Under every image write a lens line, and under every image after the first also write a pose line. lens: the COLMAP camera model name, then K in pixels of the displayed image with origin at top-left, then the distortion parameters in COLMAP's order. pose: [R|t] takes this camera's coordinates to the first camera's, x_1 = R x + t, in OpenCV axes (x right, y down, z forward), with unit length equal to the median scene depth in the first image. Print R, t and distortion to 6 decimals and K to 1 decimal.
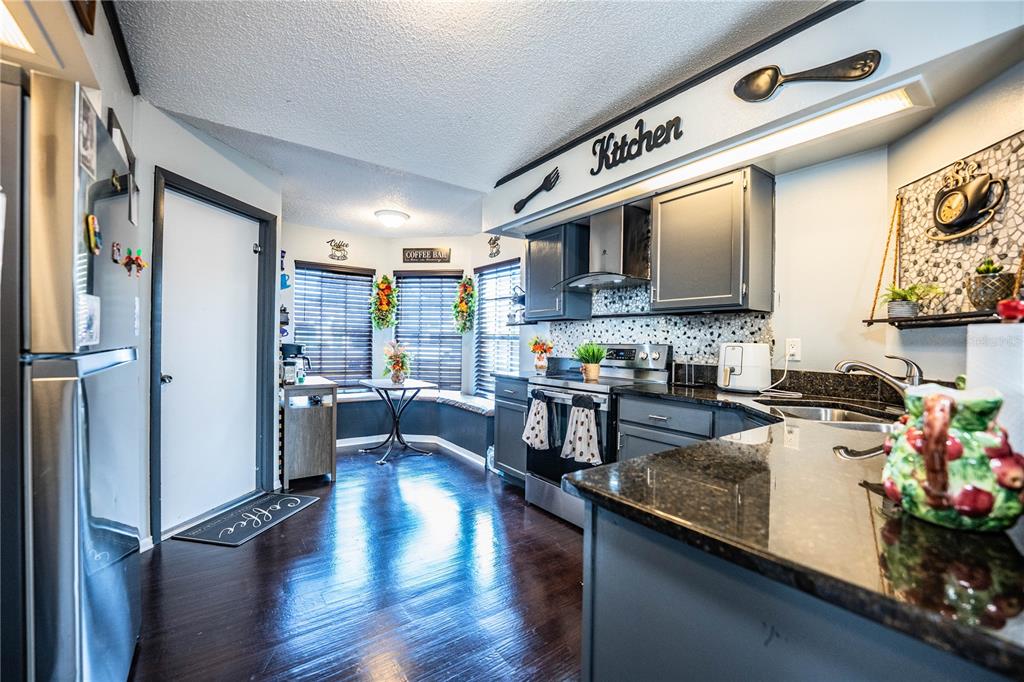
lens RADIAL K [[417.6, 0, 514.0], [0, 417.6, 344.2], [0, 0, 1]] dist [-0.025971, 0.002305]
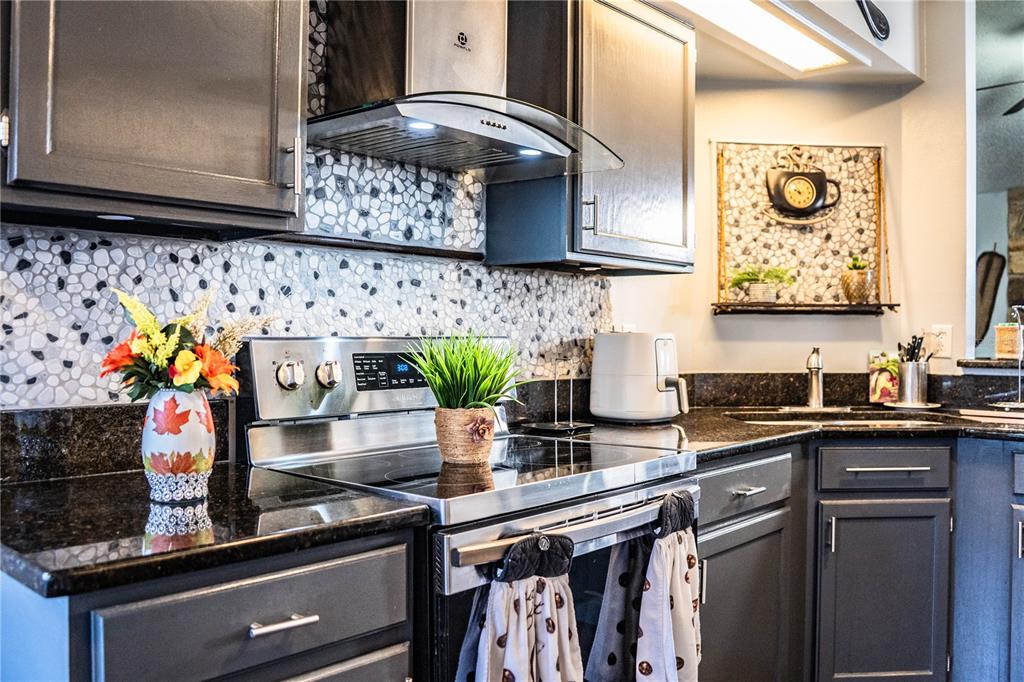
lens RADIAL K [[862.8, 0, 515.2], [0, 862.8, 337.8], [0, 0, 1]] dist [-0.098070, 0.066079]
pose [[-0.198327, -0.020212, 0.979928, -0.490090], [-0.004417, 0.999796, 0.019728, -0.016707], [-0.980126, -0.000415, -0.198375, 1.292291]]
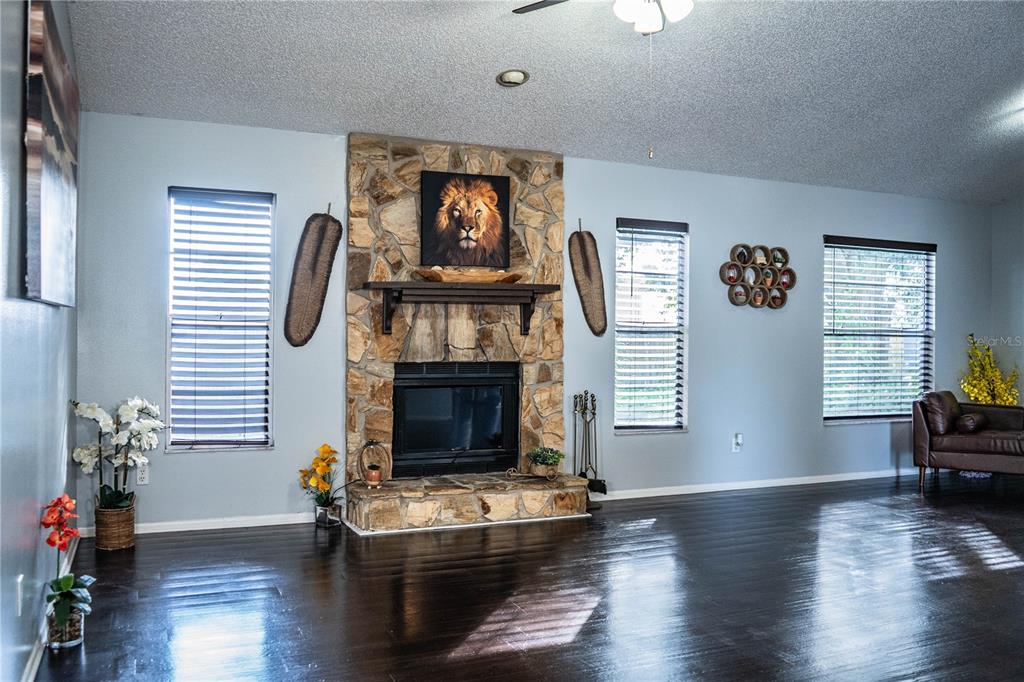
lens RADIAL K [[862.8, 0, 515.2], [0, 862.8, 337.8], [0, 0, 1]] dist [-0.098070, 0.066079]
pose [[-0.975343, -0.026794, 0.219060, 1.114038], [-0.024766, 0.999621, 0.012000, 0.009808], [-0.219298, 0.006279, -0.975638, 1.101635]]
